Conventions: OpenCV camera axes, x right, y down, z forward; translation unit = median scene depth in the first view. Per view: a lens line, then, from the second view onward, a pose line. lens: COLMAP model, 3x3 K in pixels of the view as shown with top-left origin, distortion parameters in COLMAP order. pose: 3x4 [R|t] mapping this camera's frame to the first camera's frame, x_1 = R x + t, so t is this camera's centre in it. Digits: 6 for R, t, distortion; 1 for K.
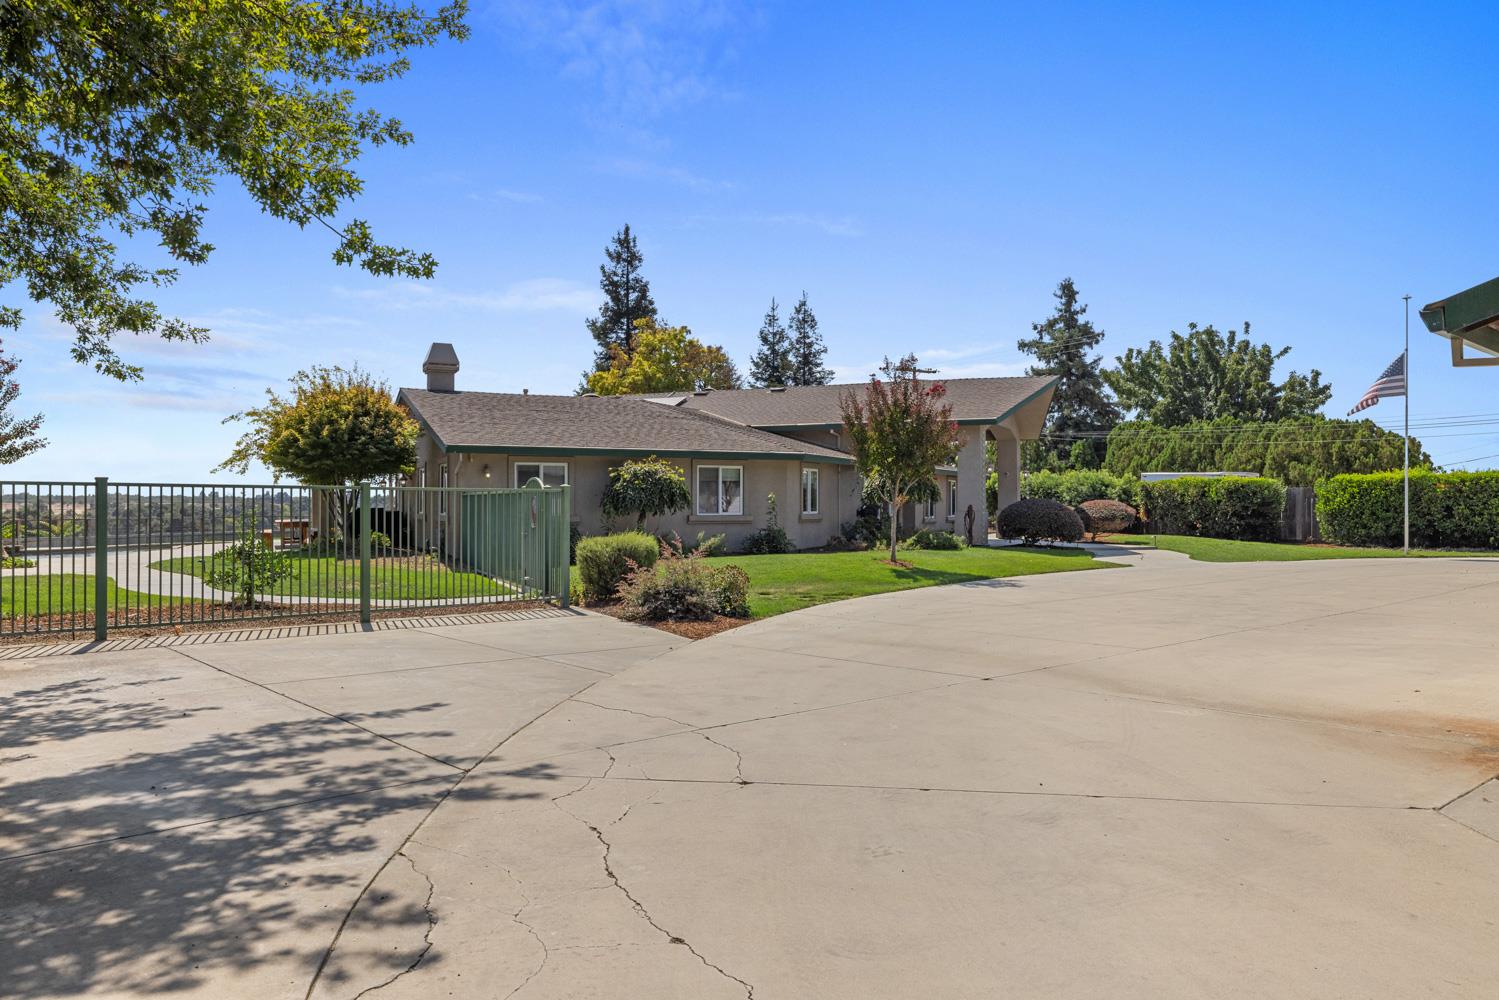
lens RADIAL K [[1088.1, 0, 749.3], [0, 1088.1, 498.8], [0, 0, 1]] dist [-0.005062, -0.000468]
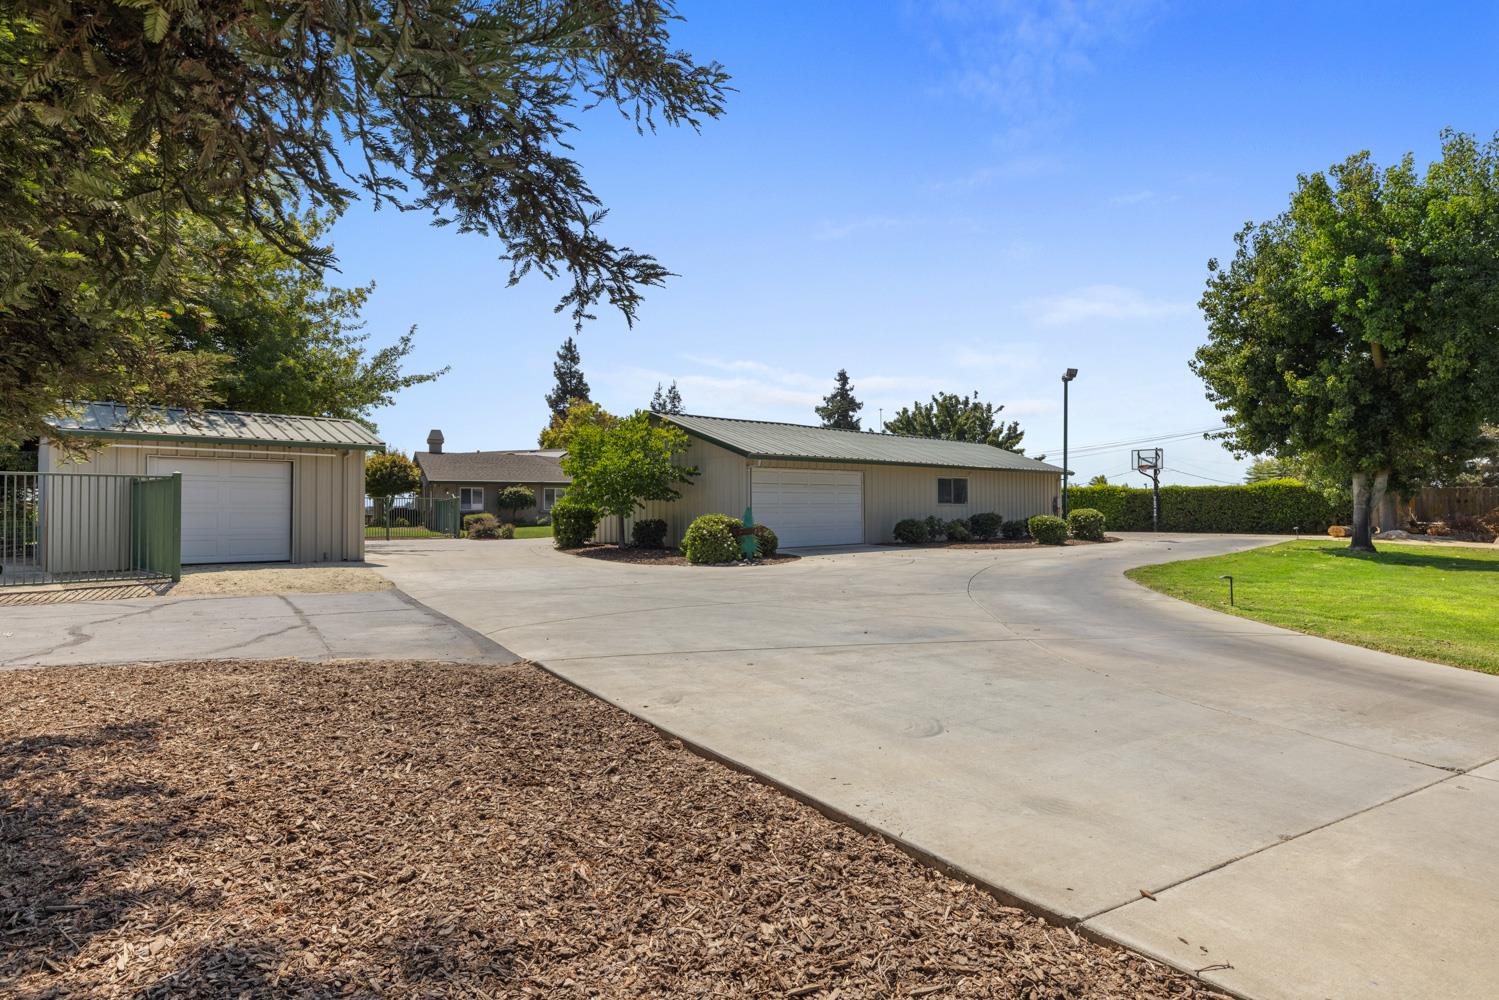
lens RADIAL K [[813.1, 0, 750.7], [0, 813.1, 503.2], [0, 0, 1]] dist [0.002629, 0.000079]
pose [[0.998882, -0.003622, 0.047128, 0.102098], [0.003692, 0.999992, -0.001393, 0.001731], [-0.047123, 0.001565, 0.998888, -0.245080]]
